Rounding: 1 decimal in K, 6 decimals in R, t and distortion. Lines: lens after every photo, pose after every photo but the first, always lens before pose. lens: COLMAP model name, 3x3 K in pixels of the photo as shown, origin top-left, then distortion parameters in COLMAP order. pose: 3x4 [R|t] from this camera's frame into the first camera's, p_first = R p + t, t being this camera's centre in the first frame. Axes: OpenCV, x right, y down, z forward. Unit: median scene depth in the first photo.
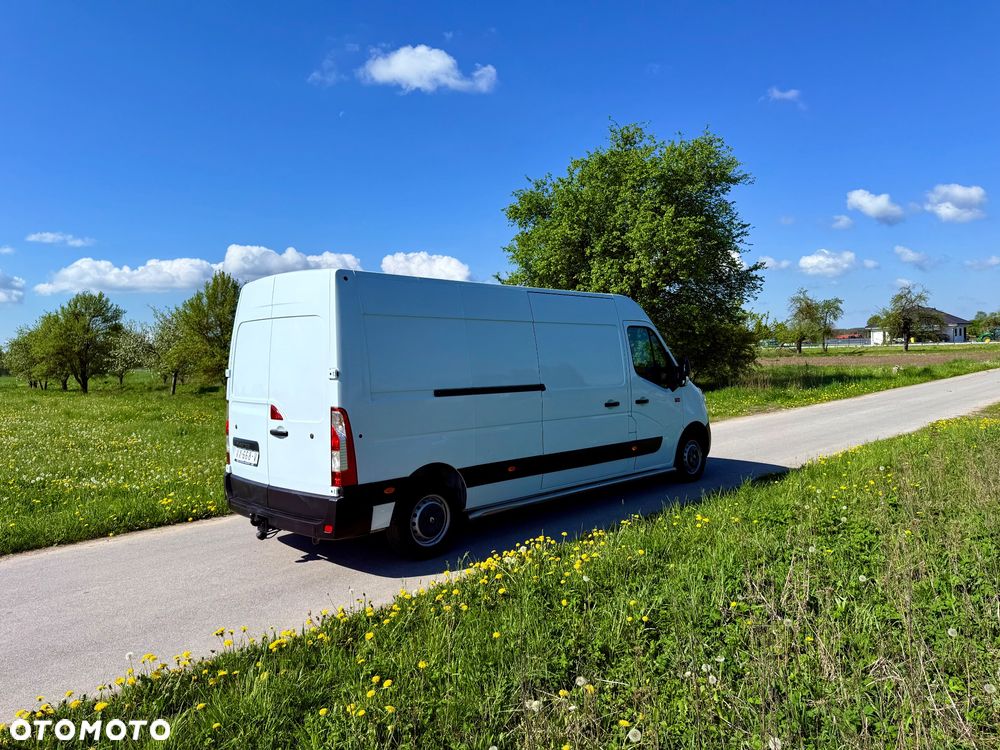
lens RADIAL K [[700.4, 0, 499.3], [0, 700.4, 381.8], [0, 0, 1]] dist [0.052705, -0.065060]
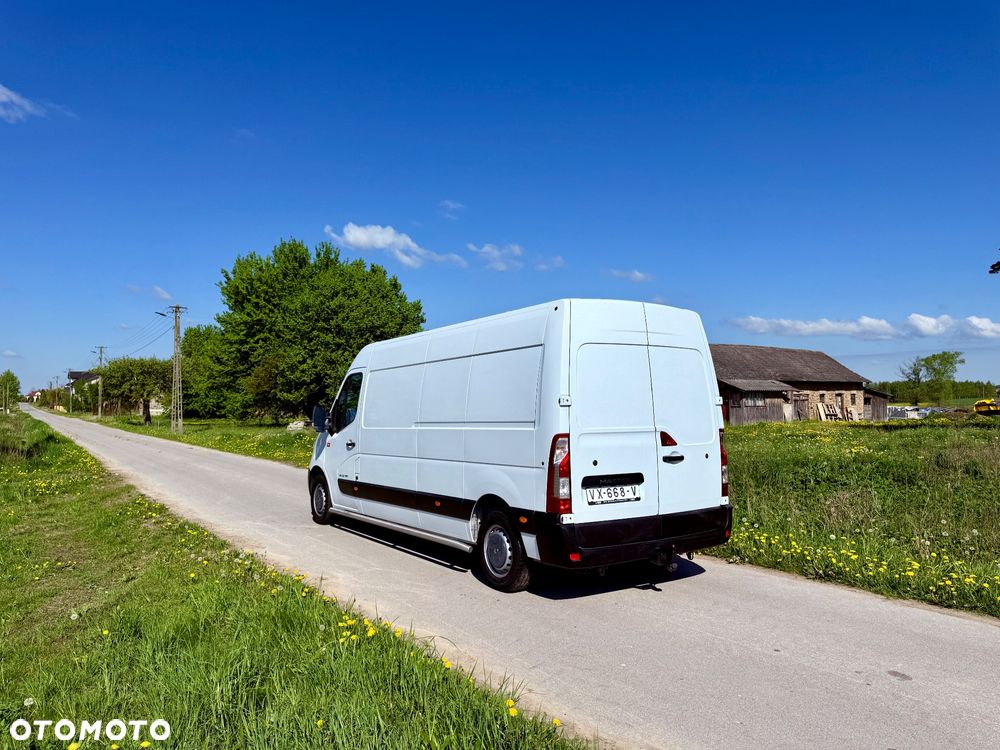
lens RADIAL K [[700.4, 0, 507.8], [0, 700.4, 374.4], [0, 0, 1]] dist [0.052705, -0.065060]
pose [[0.177558, 0.072449, 0.981440, -1.031576], [0.043000, 0.995763, -0.081286, 0.018162], [-0.983170, 0.056635, 0.173690, 0.796715]]
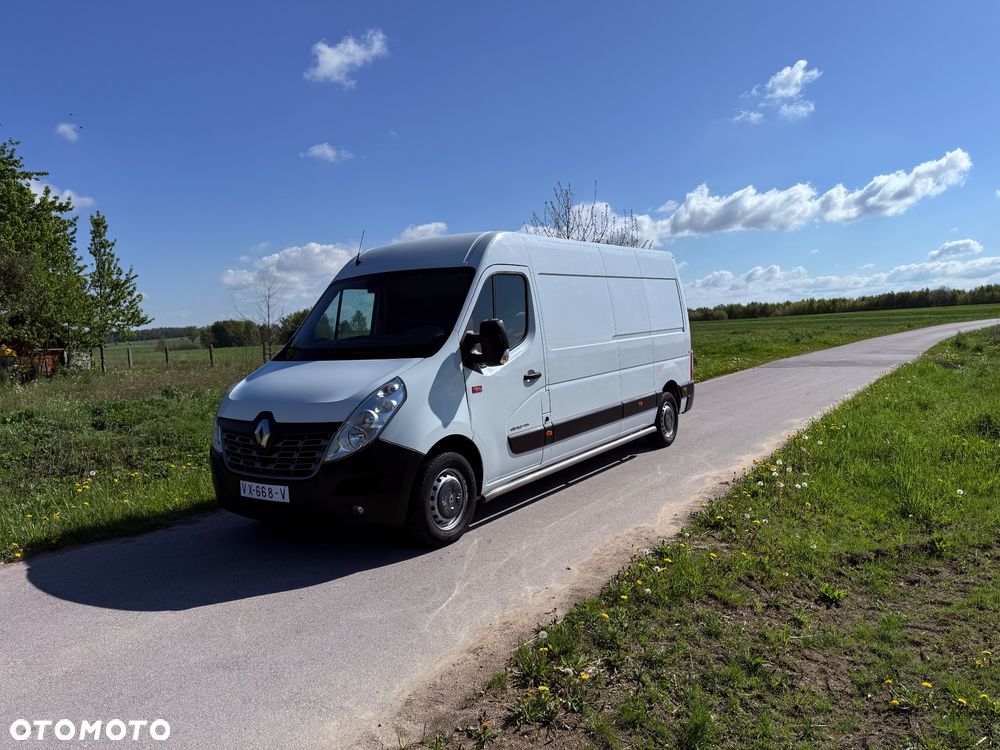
lens RADIAL K [[700.4, 0, 509.3], [0, 700.4, 371.7], [0, 0, 1]] dist [0.052705, -0.065060]
pose [[-0.975843, 0.084848, -0.201322, 0.213870], [0.064586, 0.992354, 0.105173, -0.061105], [0.208706, 0.089630, -0.973862, 1.993722]]
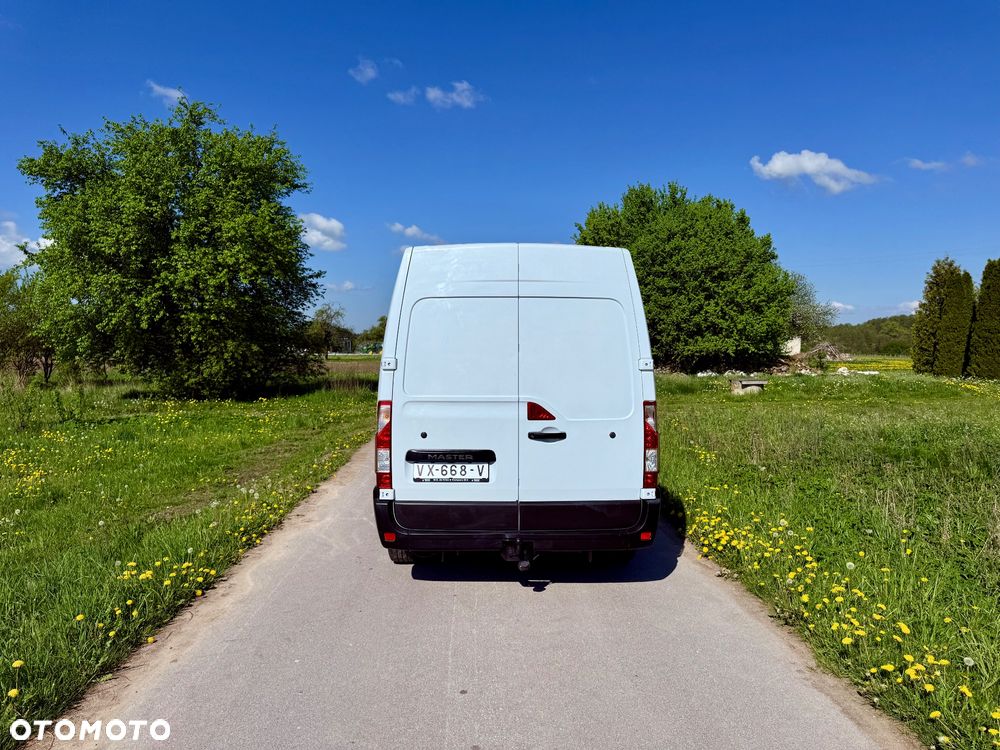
lens RADIAL K [[700.4, 0, 498.1], [0, 700.4, 366.7], [0, 0, 1]] dist [0.052705, -0.065060]
pose [[0.682932, 0.011968, 0.730384, -0.724565], [0.009600, 0.999632, -0.025357, 0.008993], [-0.730419, 0.024329, 0.682566, 0.361330]]
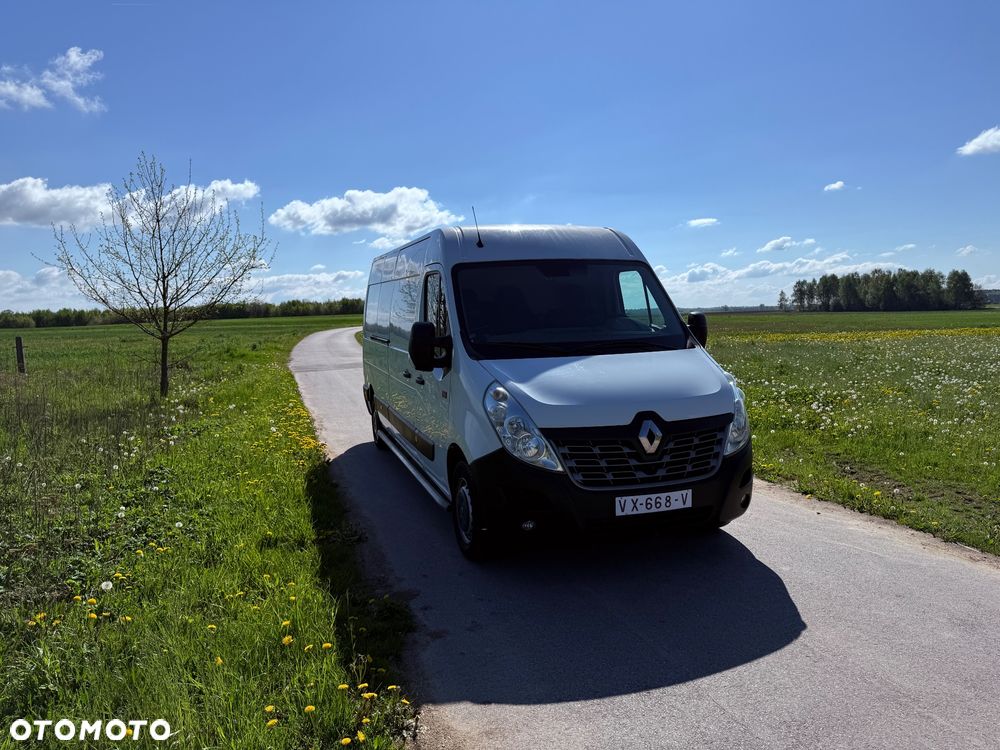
lens RADIAL K [[700.4, 0, 501.7], [0, 700.4, 378.8], [0, 0, 1]] dist [0.052705, -0.065060]
pose [[-0.444753, 0.125438, -0.886826, 0.840718], [0.007126, 0.990608, 0.136544, -0.073635], [0.895625, 0.054409, -0.441470, 1.469075]]
